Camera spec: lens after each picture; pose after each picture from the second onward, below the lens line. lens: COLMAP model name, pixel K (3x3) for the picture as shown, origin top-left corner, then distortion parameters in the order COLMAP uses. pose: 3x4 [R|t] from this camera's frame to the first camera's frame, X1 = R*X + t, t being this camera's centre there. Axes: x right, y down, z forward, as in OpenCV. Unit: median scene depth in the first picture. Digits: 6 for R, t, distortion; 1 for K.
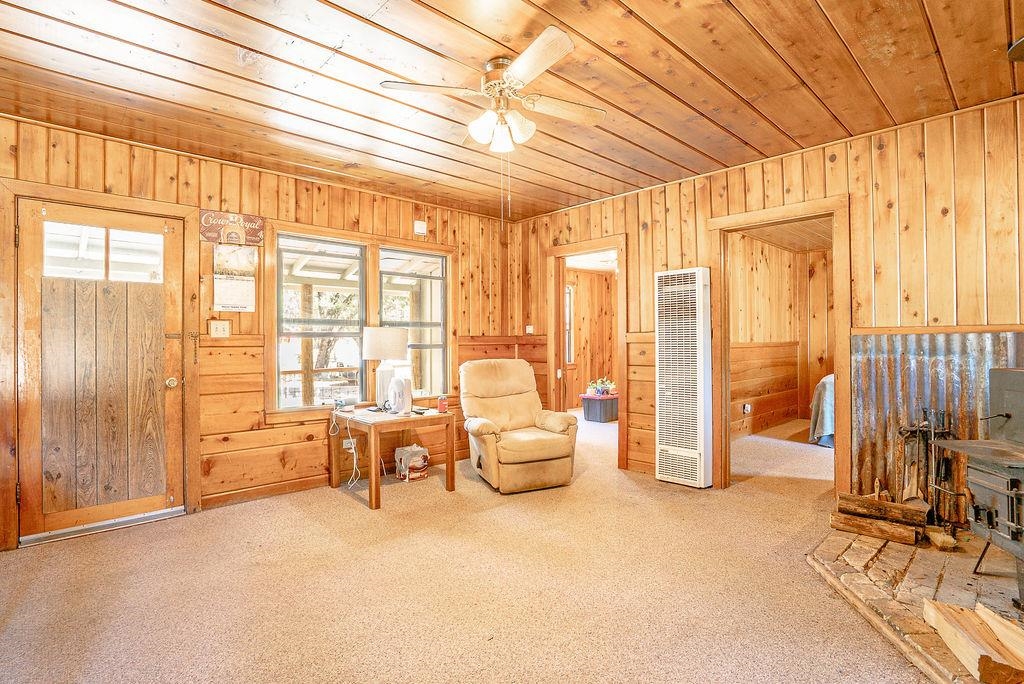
lens RADIAL K [[491.7, 0, 509.8], [0, 491.7, 344.7], [0, 0, 1]] dist [-0.002606, -0.000031]
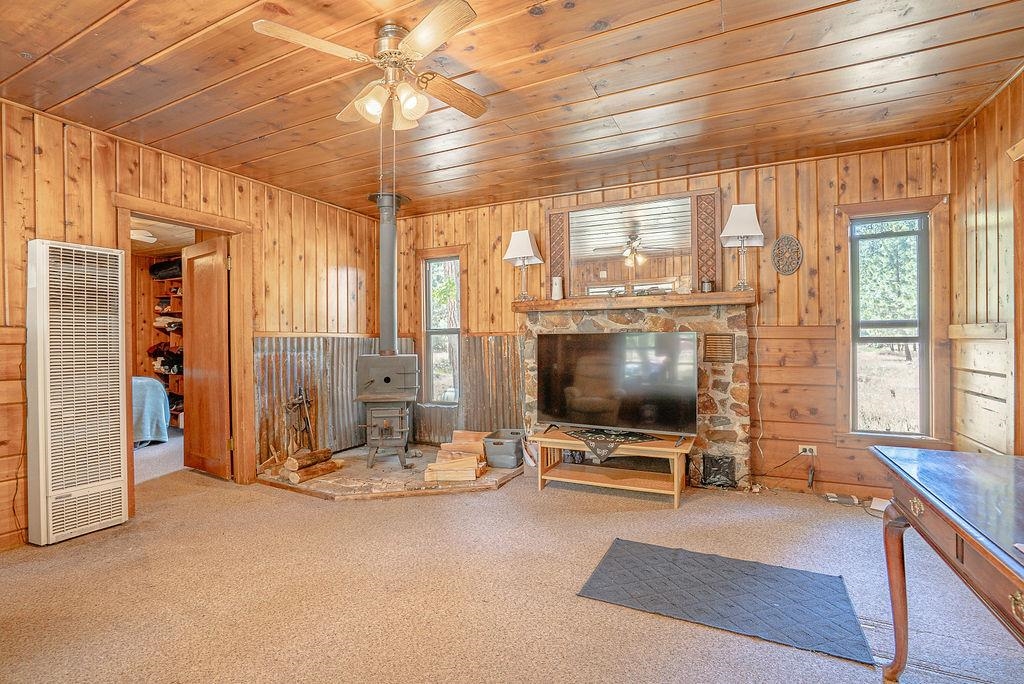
lens RADIAL K [[491.7, 0, 511.9], [0, 491.7, 337.8], [0, 0, 1]] dist [-0.002606, -0.000031]
pose [[-0.319173, 0.010072, 0.947643, -0.726916], [0.005227, 0.999947, -0.008867, -0.003681], [-0.947682, 0.002123, -0.319209, 0.804856]]
